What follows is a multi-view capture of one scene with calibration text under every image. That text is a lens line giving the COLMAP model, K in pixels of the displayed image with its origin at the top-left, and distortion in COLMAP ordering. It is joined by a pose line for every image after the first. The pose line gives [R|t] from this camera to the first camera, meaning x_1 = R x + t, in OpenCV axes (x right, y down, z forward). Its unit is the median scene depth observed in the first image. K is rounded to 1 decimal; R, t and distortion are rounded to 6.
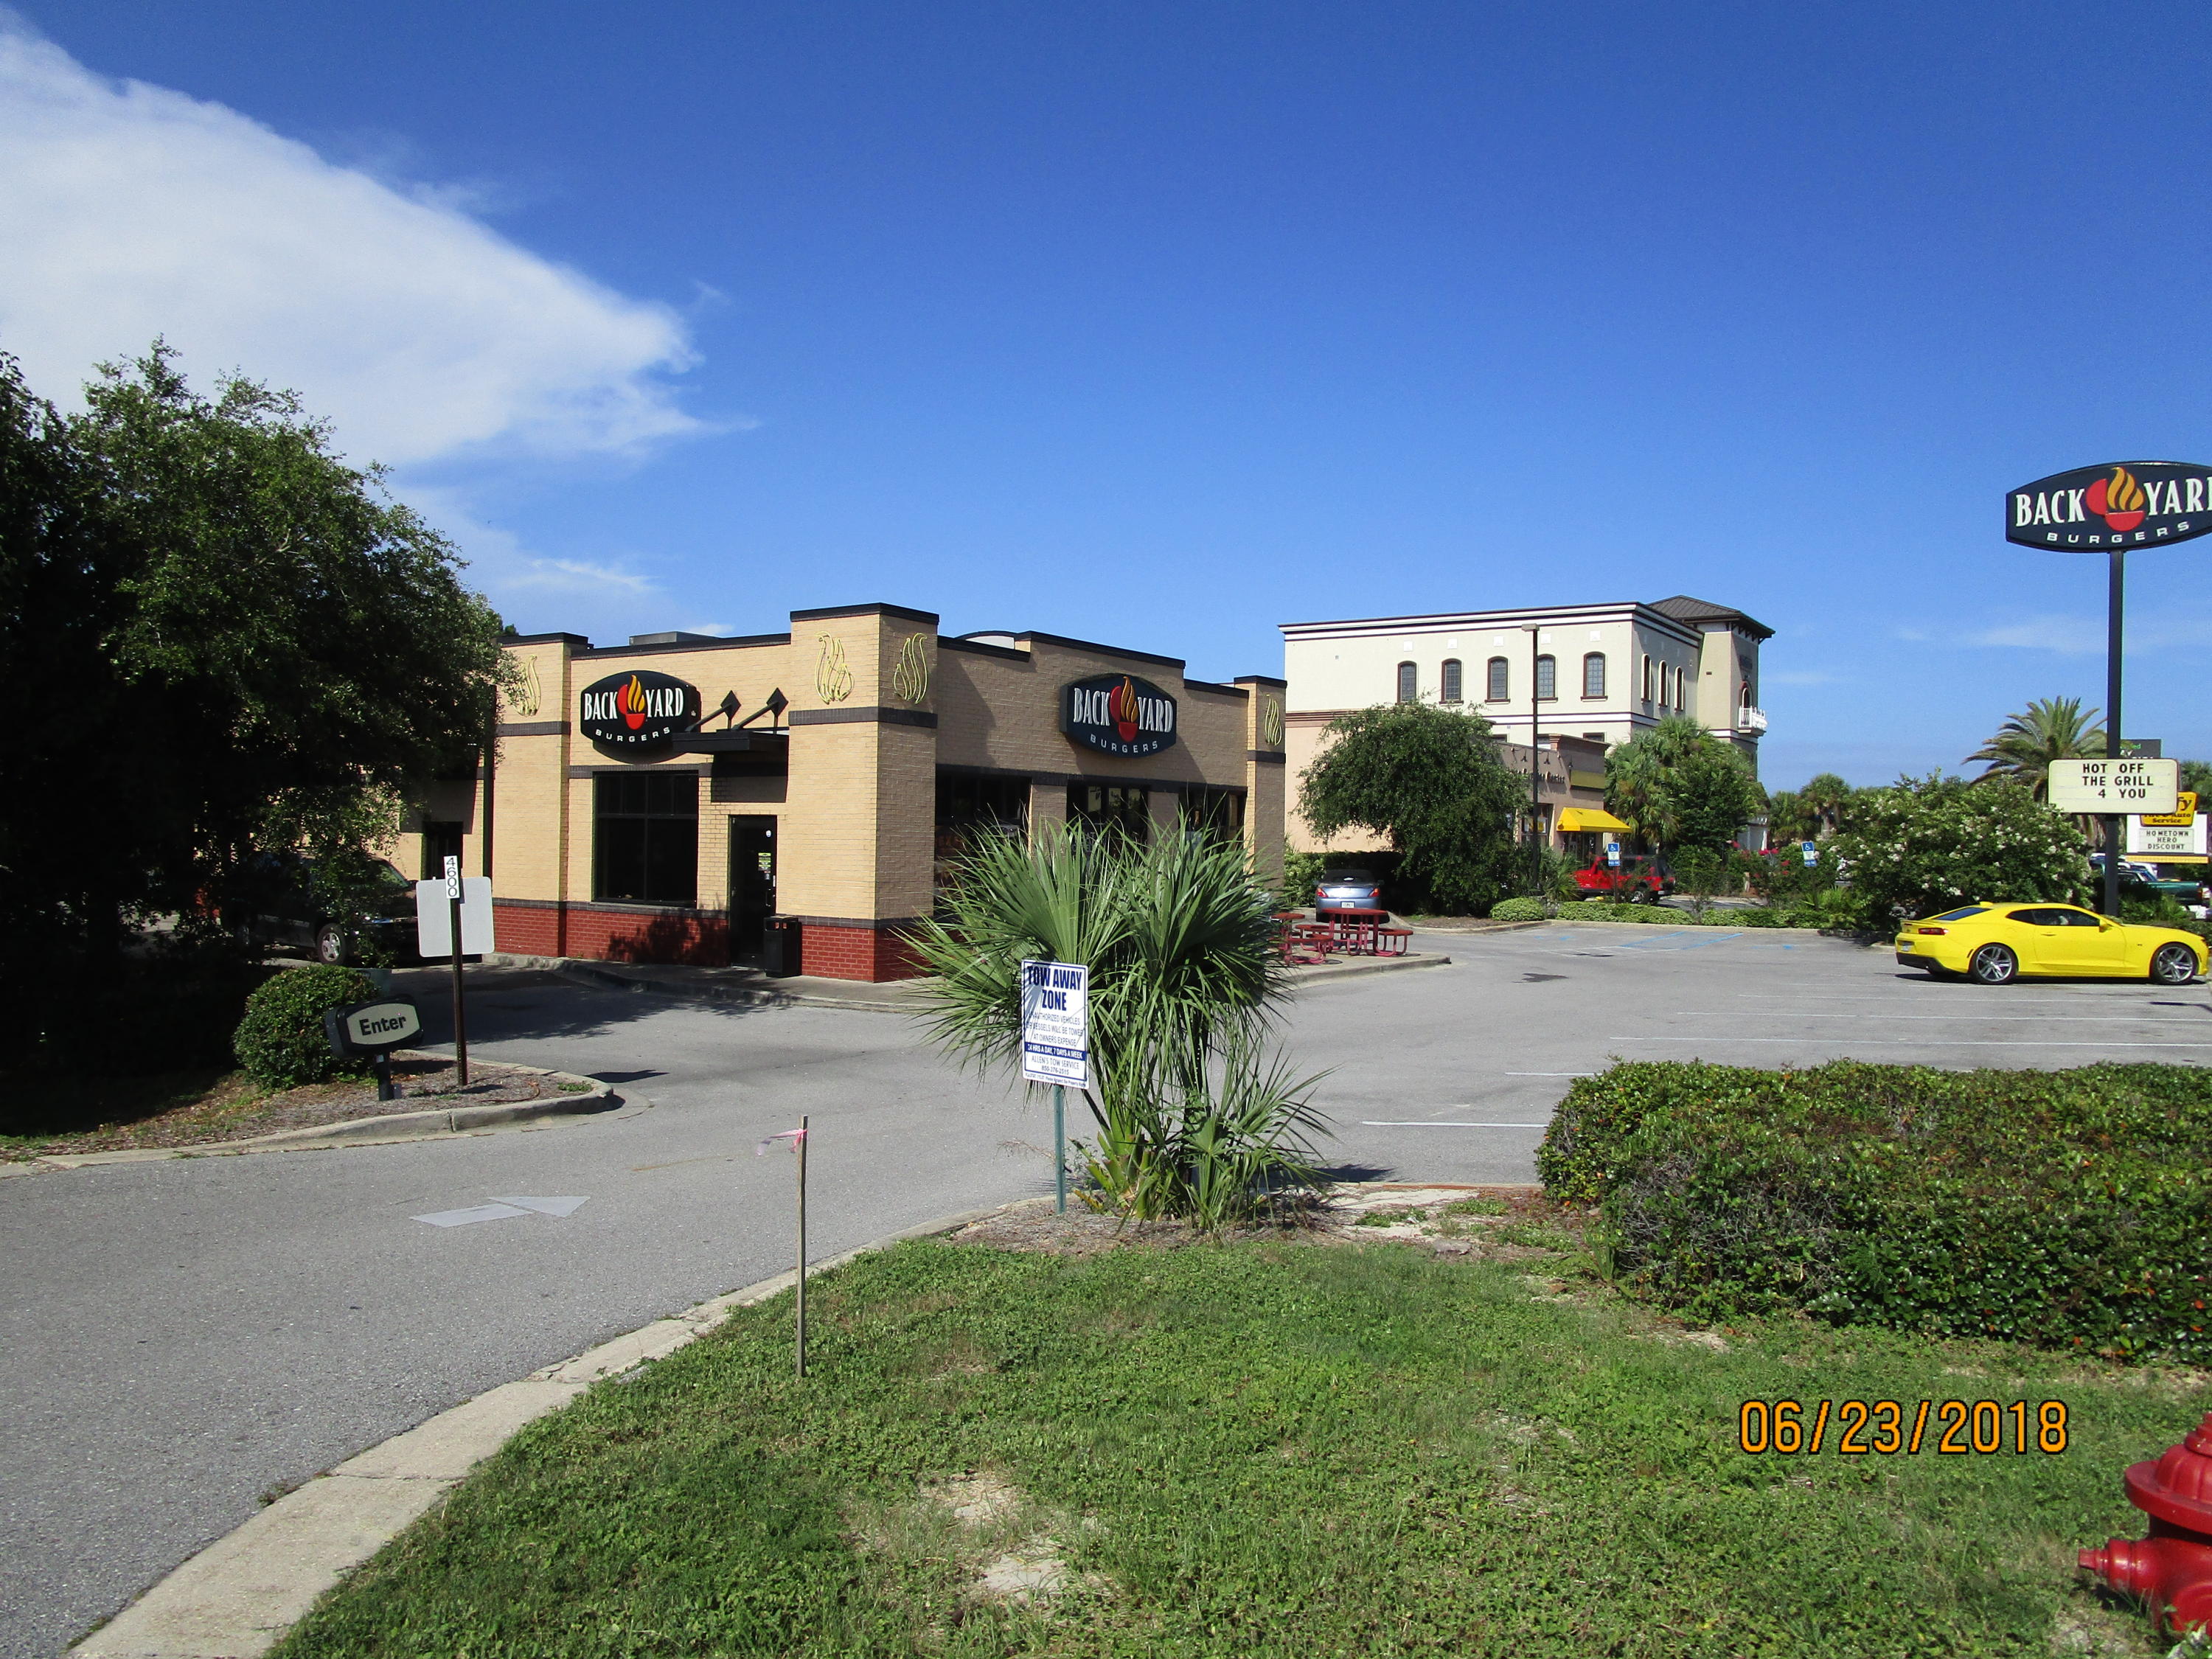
lens RADIAL K [[1577.8, 0, 1112.9], [0, 1577.8, 823.3], [0, 0, 1]] dist [-0.020059, 0.006158]
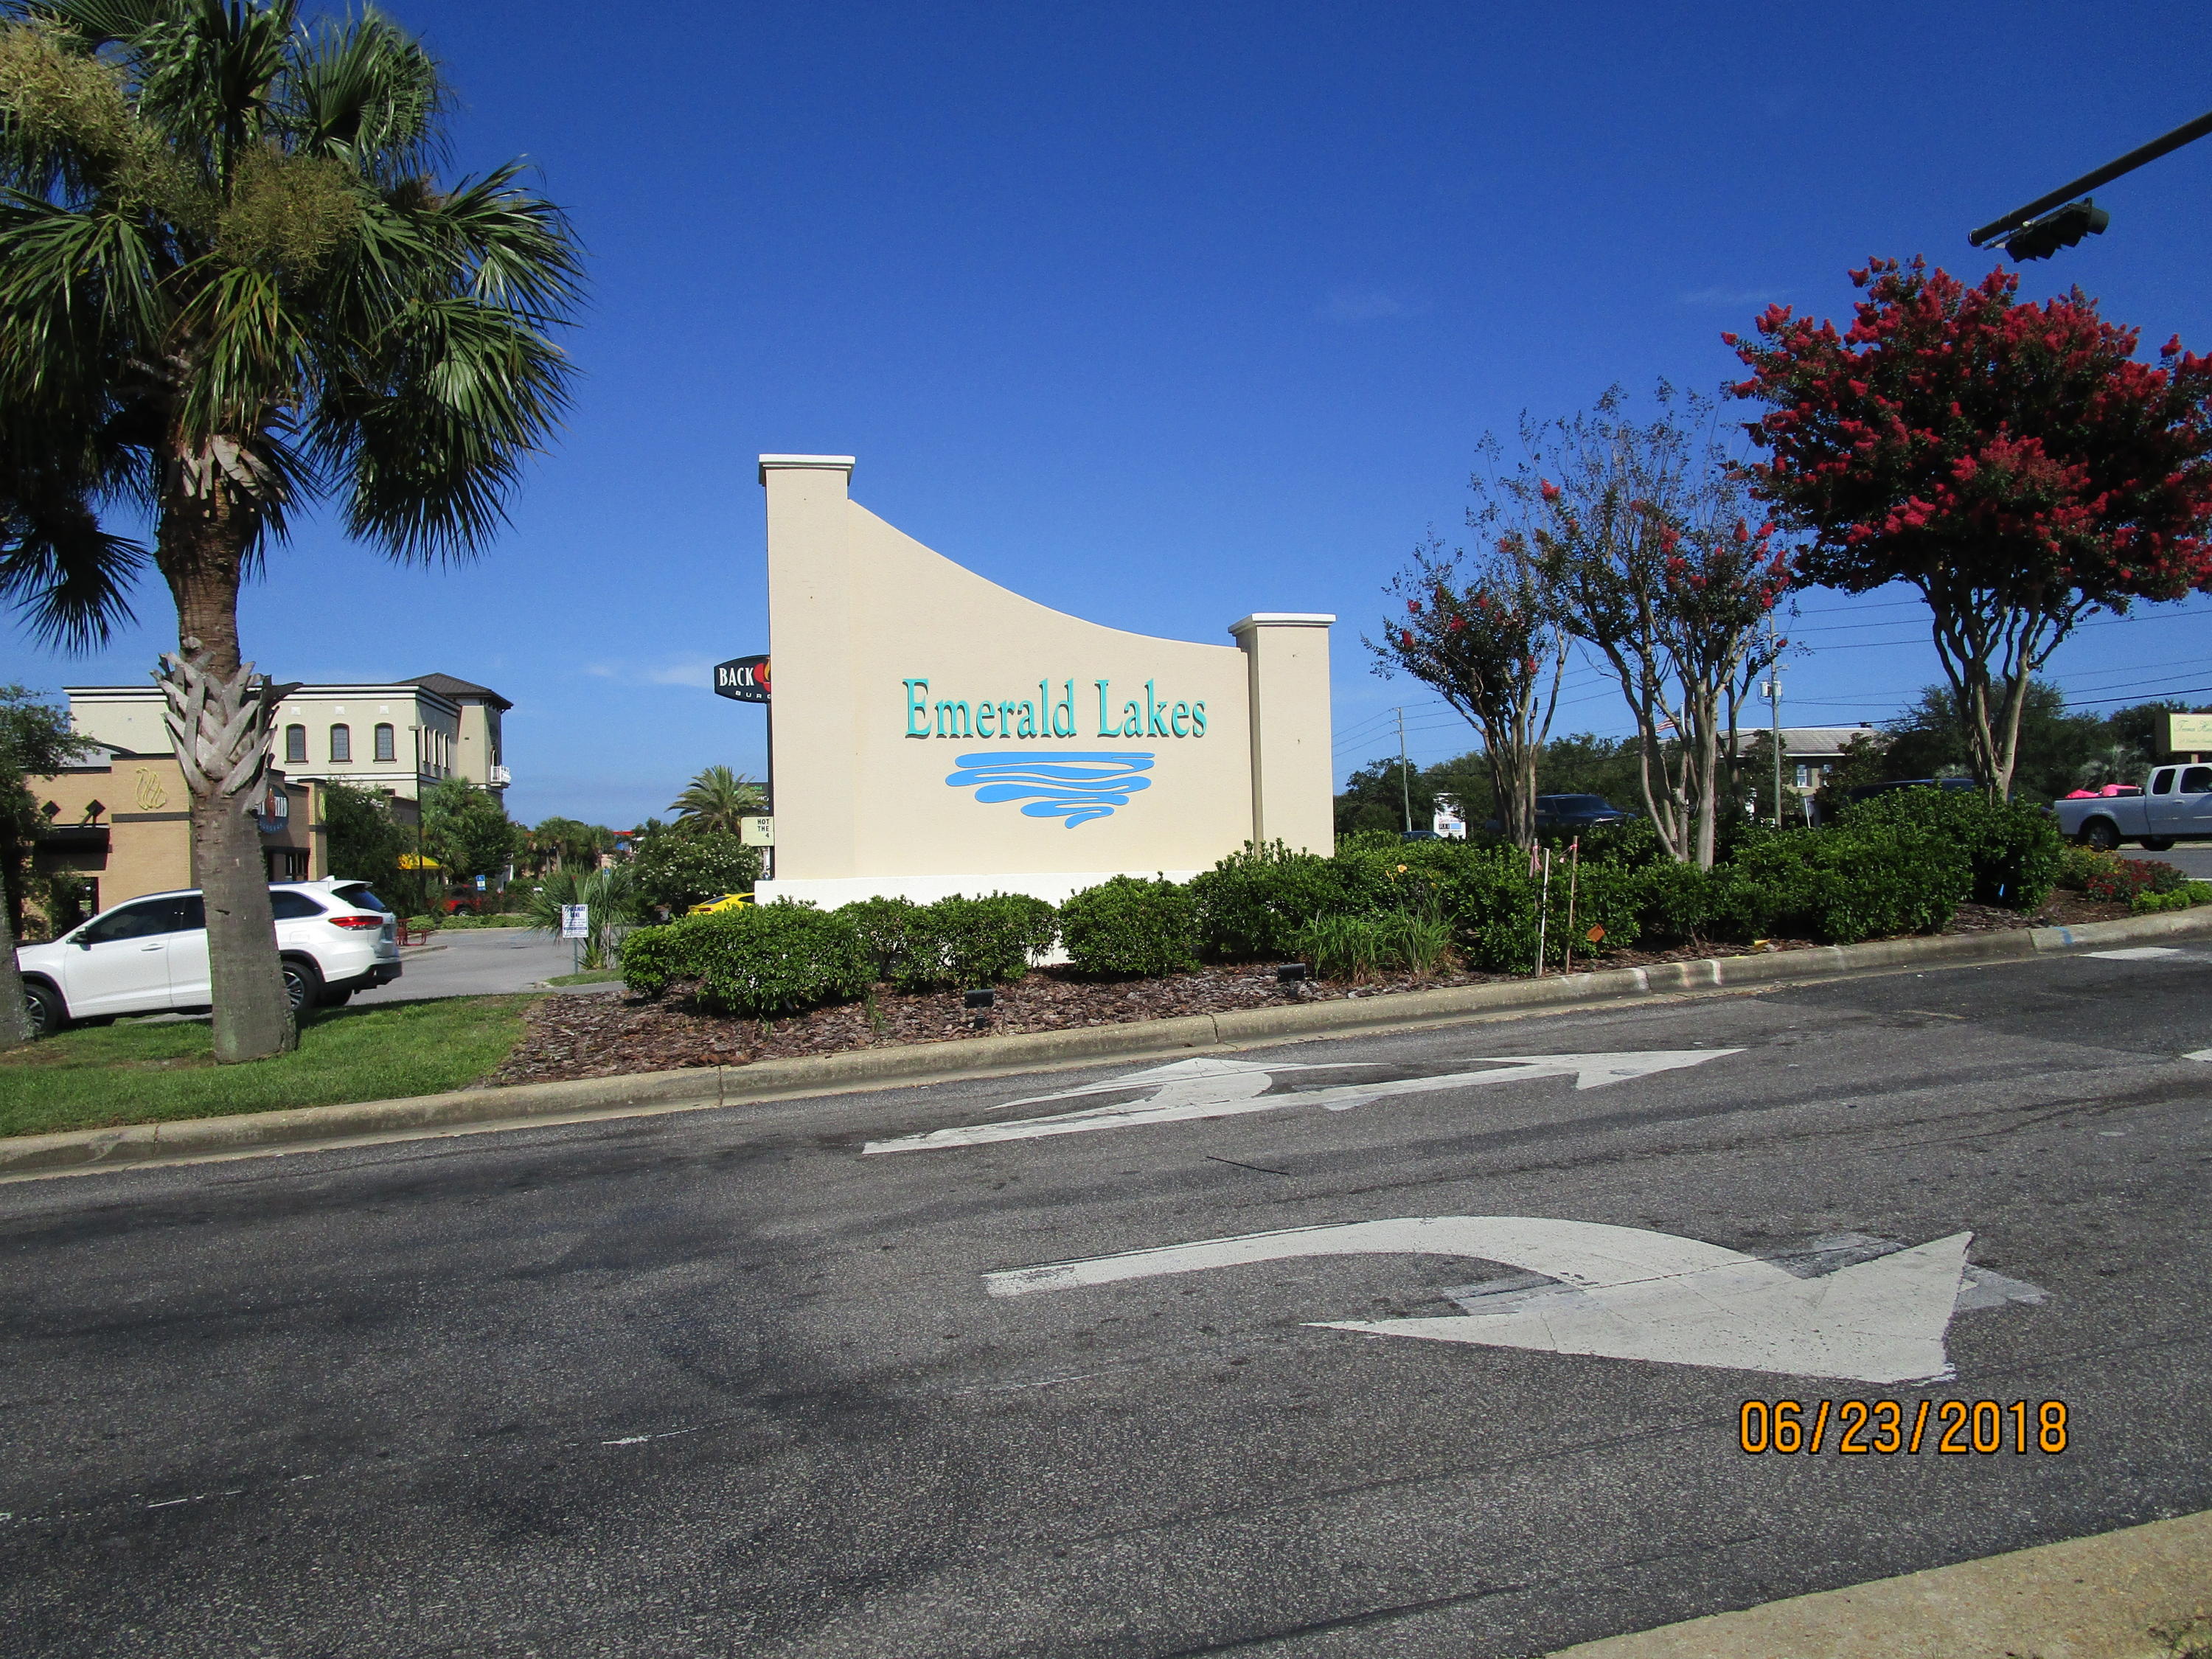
lens RADIAL K [[1577.8, 0, 1108.7], [0, 1577.8, 827.0], [0, 0, 1]] dist [-0.020059, 0.006158]
pose [[0.694642, -0.024721, 0.718931, -0.405451], [0.038270, 0.999264, -0.002616, -0.008107], [-0.718337, 0.029331, 0.695077, -0.553106]]
